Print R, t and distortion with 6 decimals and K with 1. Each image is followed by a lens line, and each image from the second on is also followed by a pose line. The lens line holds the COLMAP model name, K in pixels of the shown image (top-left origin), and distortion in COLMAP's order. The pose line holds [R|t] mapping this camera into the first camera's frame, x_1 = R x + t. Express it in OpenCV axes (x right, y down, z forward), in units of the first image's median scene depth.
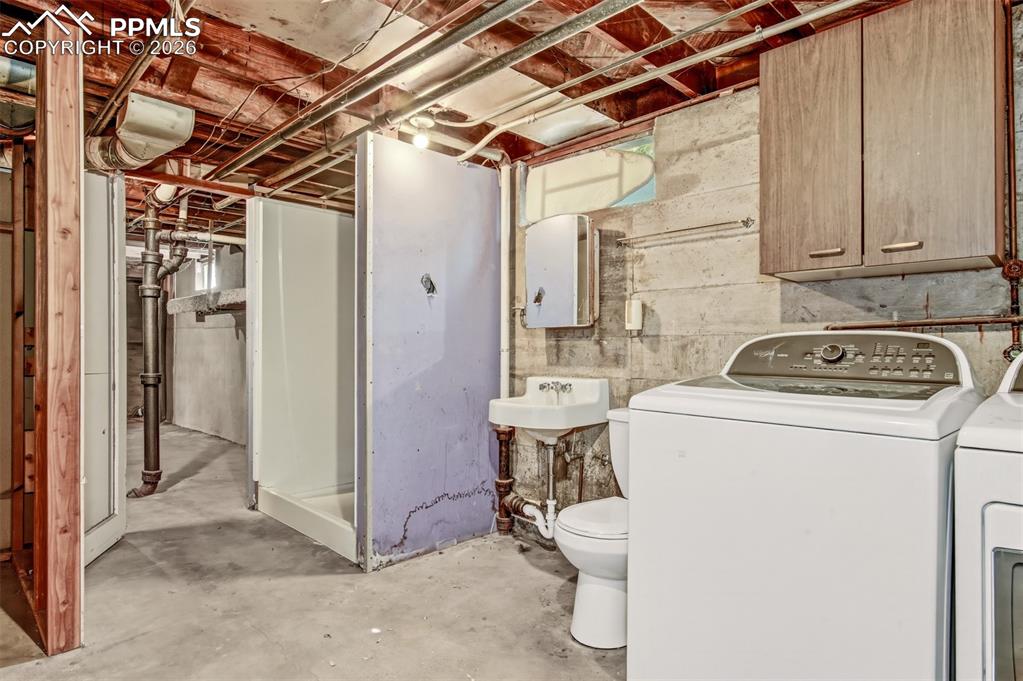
lens RADIAL K [[555.4, 0, 510.8], [0, 555.4, 343.0], [0, 0, 1]] dist [-0.001410, -0.000003]
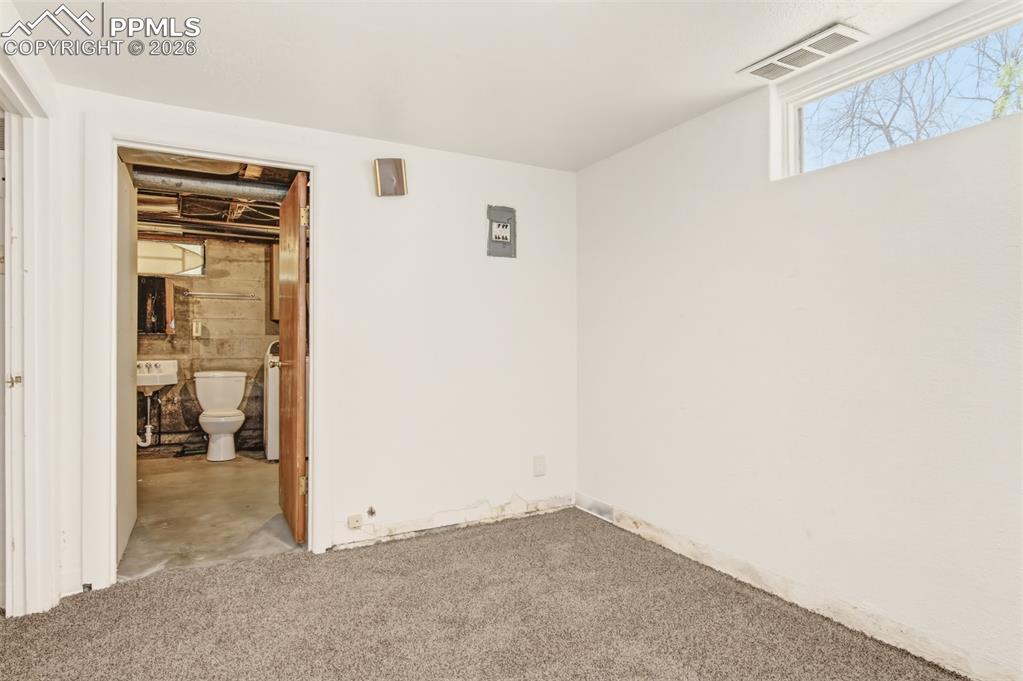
lens RADIAL K [[555.4, 0, 510.4], [0, 555.4, 342.9], [0, 0, 1]] dist [-0.001410, -0.000003]
pose [[0.288405, 0.006905, 0.957484, -1.446584], [0.003395, 0.999960, -0.008233, 0.023846], [-0.957503, 0.005625, 0.288370, -0.760200]]
